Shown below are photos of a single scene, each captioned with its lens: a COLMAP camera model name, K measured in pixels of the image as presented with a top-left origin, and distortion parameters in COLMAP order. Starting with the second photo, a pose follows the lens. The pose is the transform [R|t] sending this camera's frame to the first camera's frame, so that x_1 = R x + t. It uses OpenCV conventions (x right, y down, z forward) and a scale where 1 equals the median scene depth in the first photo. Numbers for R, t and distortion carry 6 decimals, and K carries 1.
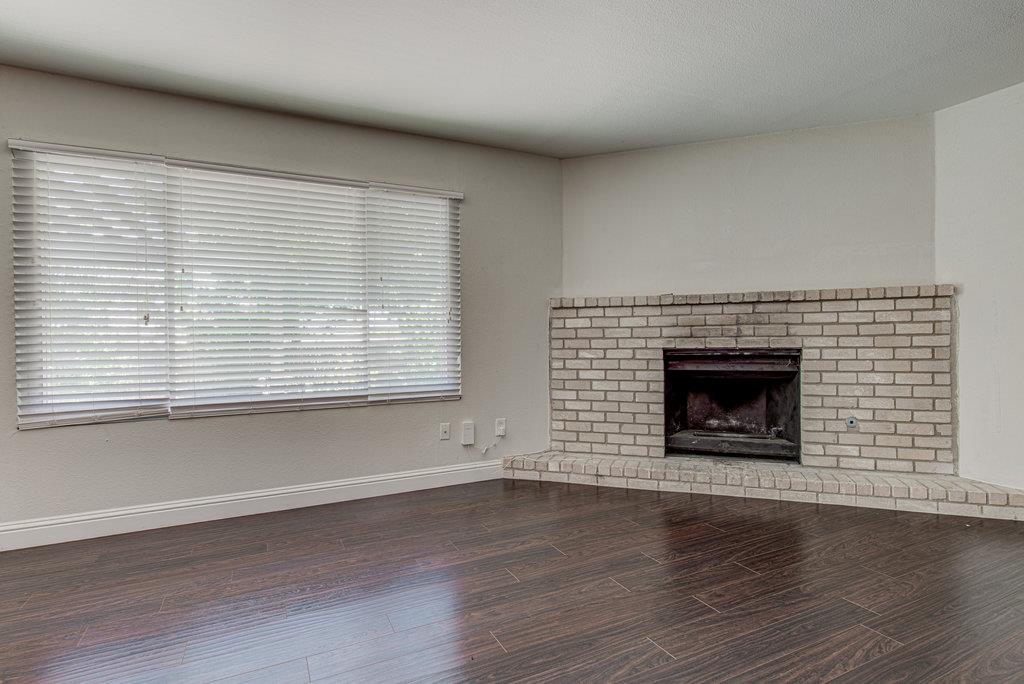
lens RADIAL K [[519.4, 0, 514.4], [0, 519.4, 337.2], [0, 0, 1]] dist [0.002824, -0.001422]
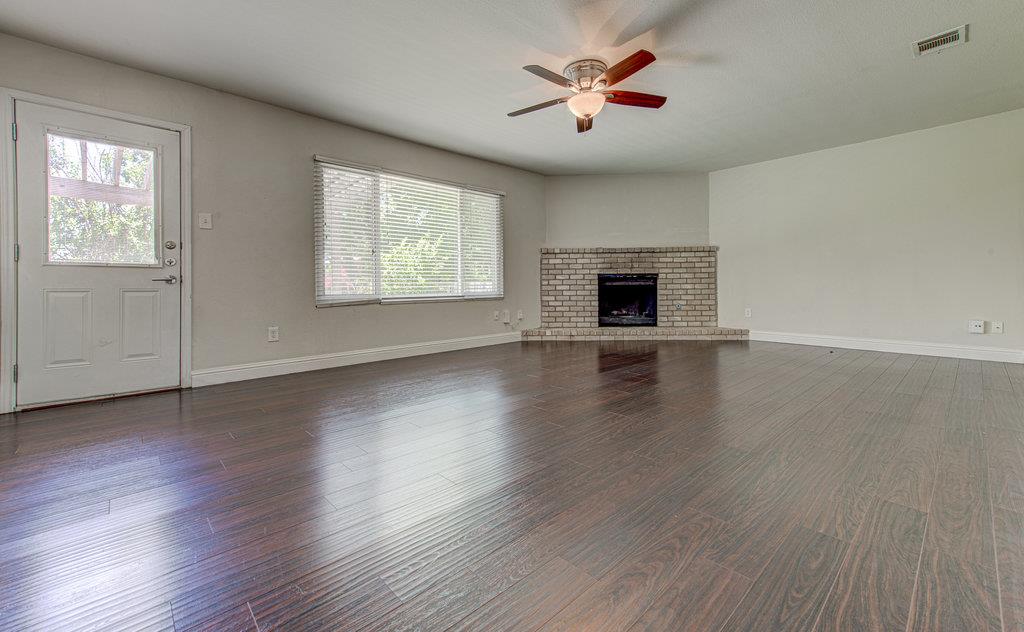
lens RADIAL K [[411.1, 0, 519.9], [0, 411.1, 286.4], [0, 0, 1]] dist [0.004448, 0.000395]
pose [[0.957224, 0.000484, 0.289347, -0.513690], [-0.000022, 0.999999, -0.001598, 0.078675], [-0.289347, 0.001523, 0.957223, -0.498071]]
